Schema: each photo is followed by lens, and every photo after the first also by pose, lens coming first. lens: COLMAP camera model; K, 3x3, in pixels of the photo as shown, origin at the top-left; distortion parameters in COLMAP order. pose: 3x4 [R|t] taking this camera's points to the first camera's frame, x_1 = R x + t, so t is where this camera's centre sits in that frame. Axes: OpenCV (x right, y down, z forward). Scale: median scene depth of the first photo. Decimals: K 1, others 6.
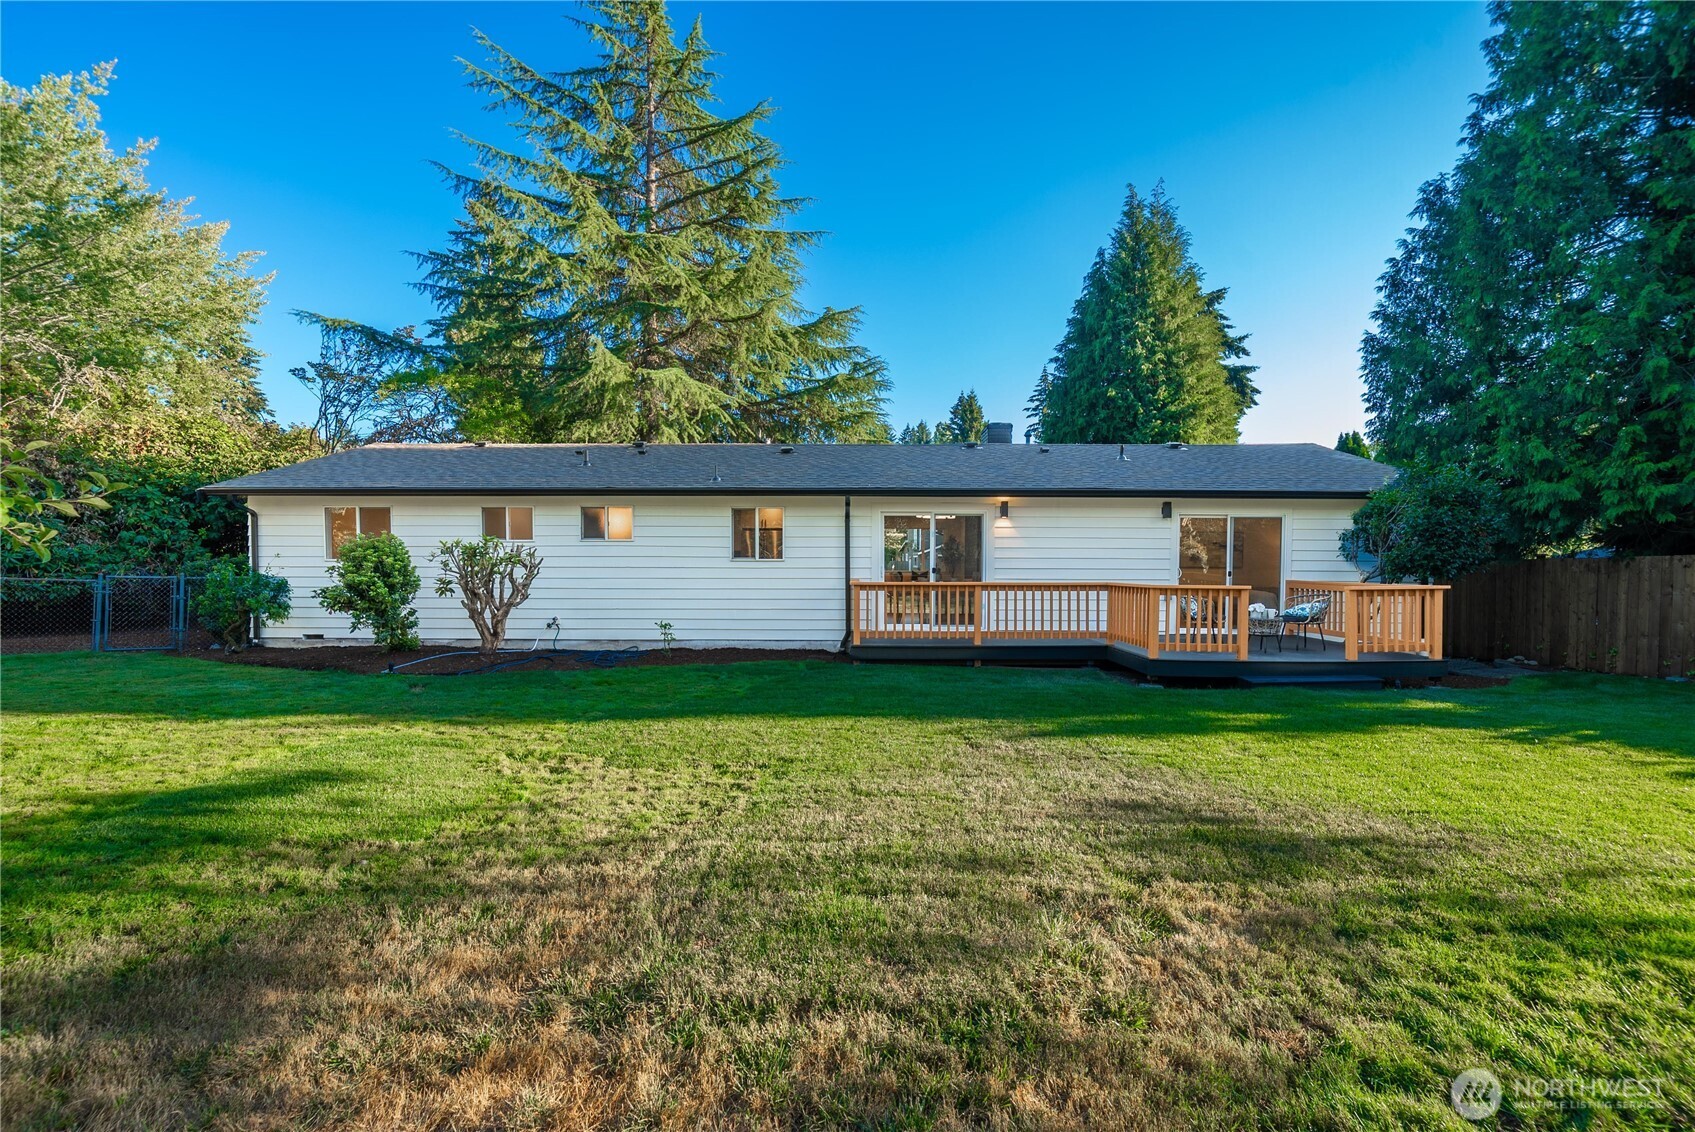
lens RADIAL K [[708.8, 0, 847.8], [0, 708.8, 587.5], [0, 0, 1]] dist [-0.000707, 0.000080]
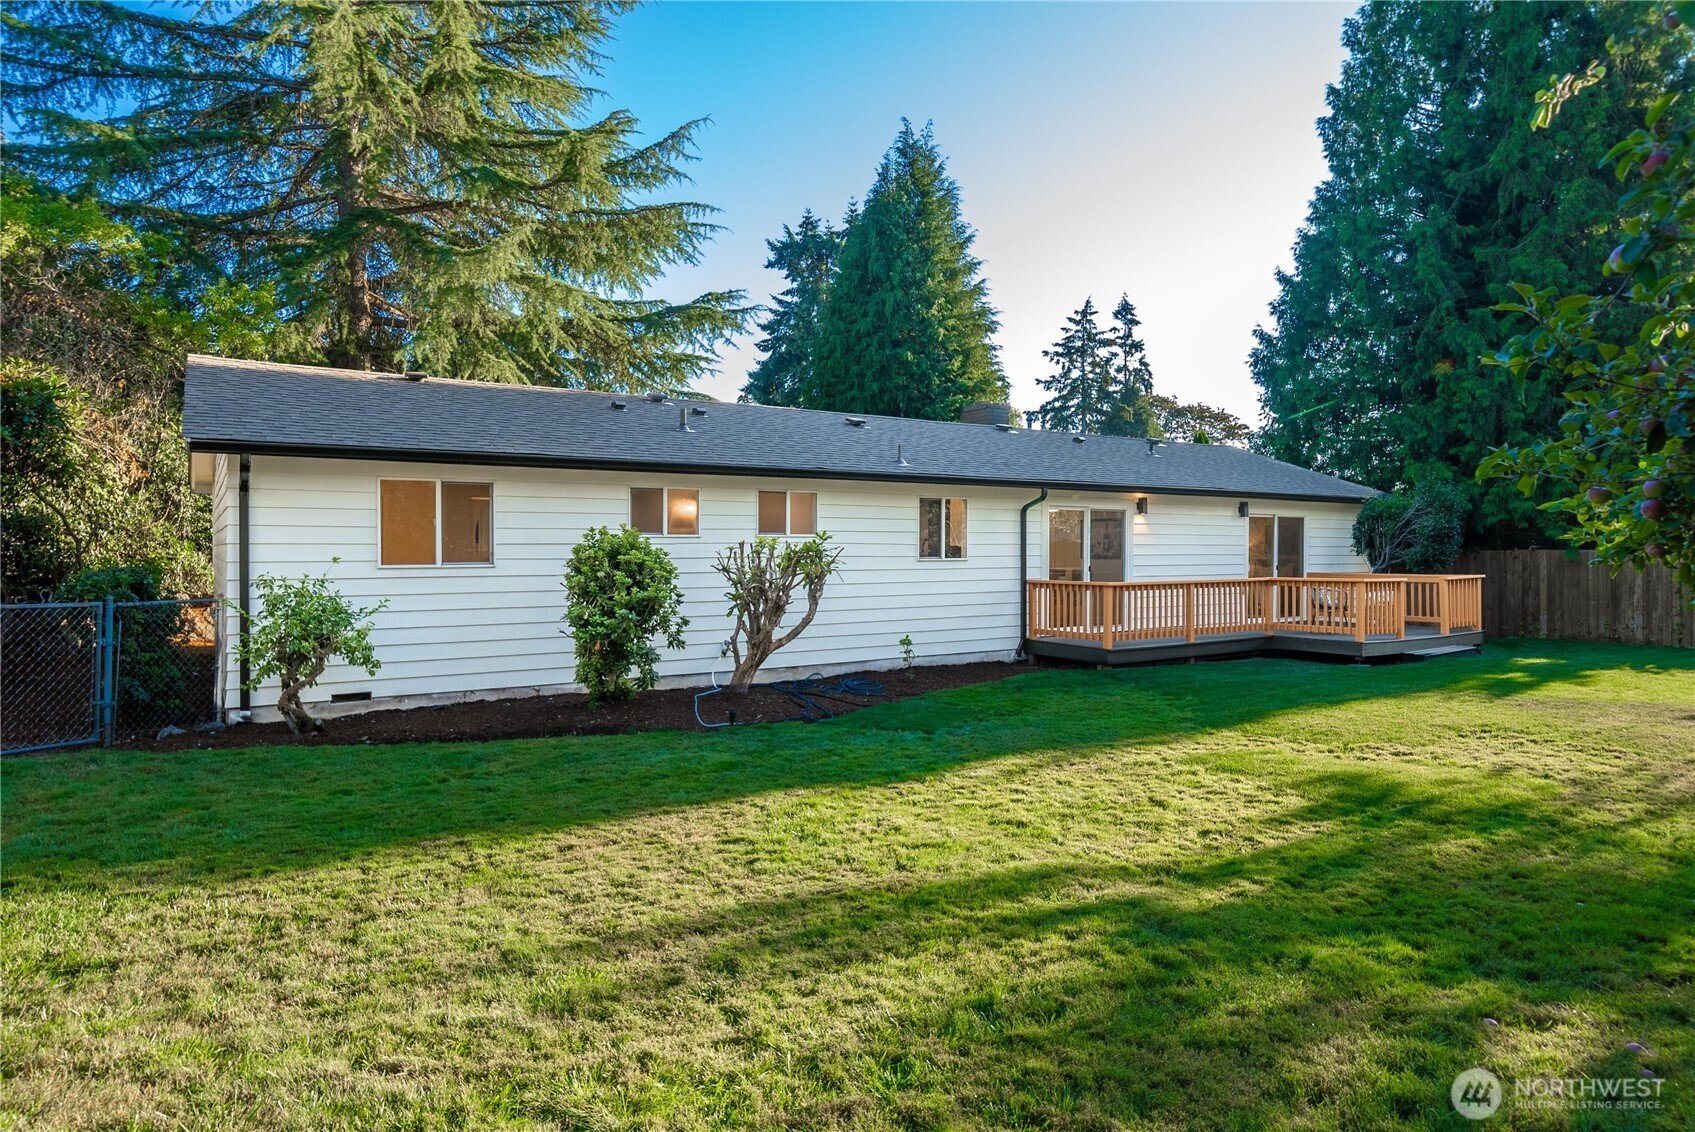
lens RADIAL K [[1007.6, 0, 847.5], [0, 1007.6, 566.0], [0, 0, 1]] dist [0.002632, -0.000588]
pose [[0.827071, -0.014328, 0.561915, -0.900432], [0.024215, 0.999655, -0.010151, -0.021594], [-0.561576, 0.022003, 0.827132, 0.069624]]
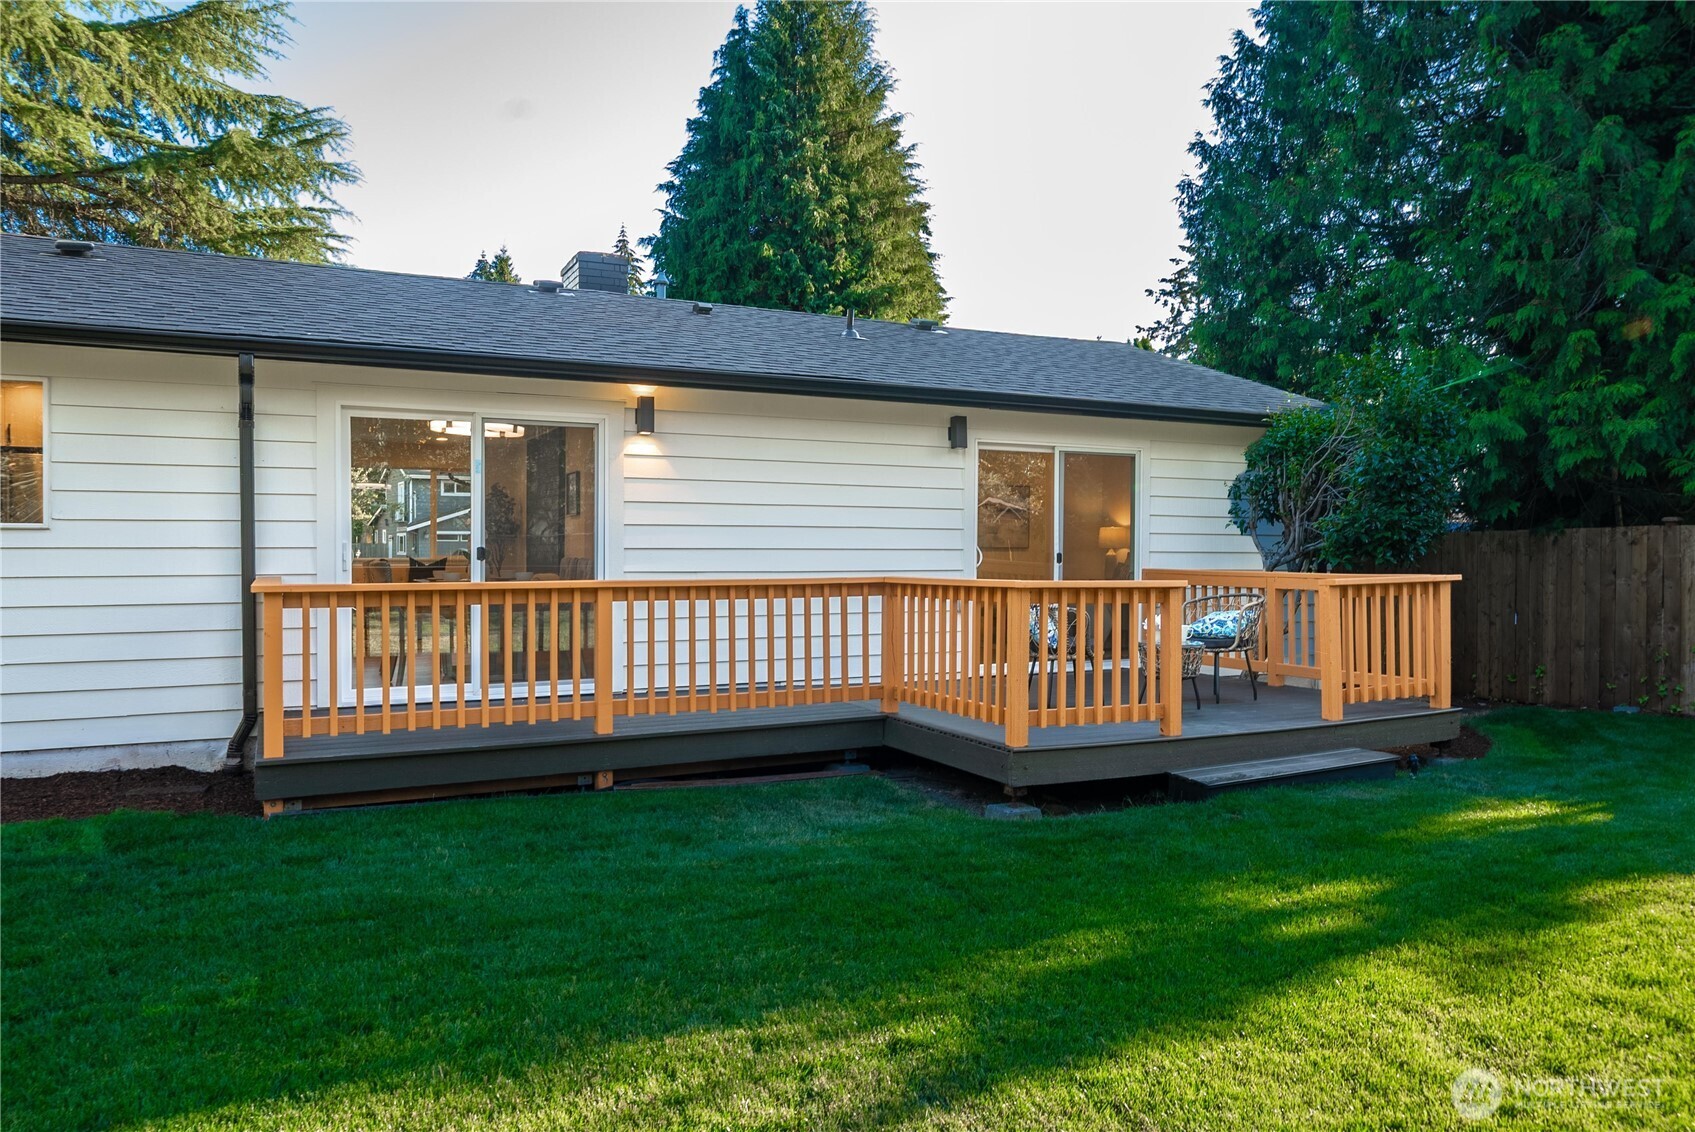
lens RADIAL K [[1155.2, 0, 847.5], [0, 1155.2, 566.0], [0, 0, 1]] dist [-0.002857, 0.001245]
pose [[0.893460, -0.008083, 0.449069, 0.009052], [0.016670, 0.999746, -0.015170, -0.002765], [-0.448833, 0.021040, 0.893368, 0.297288]]
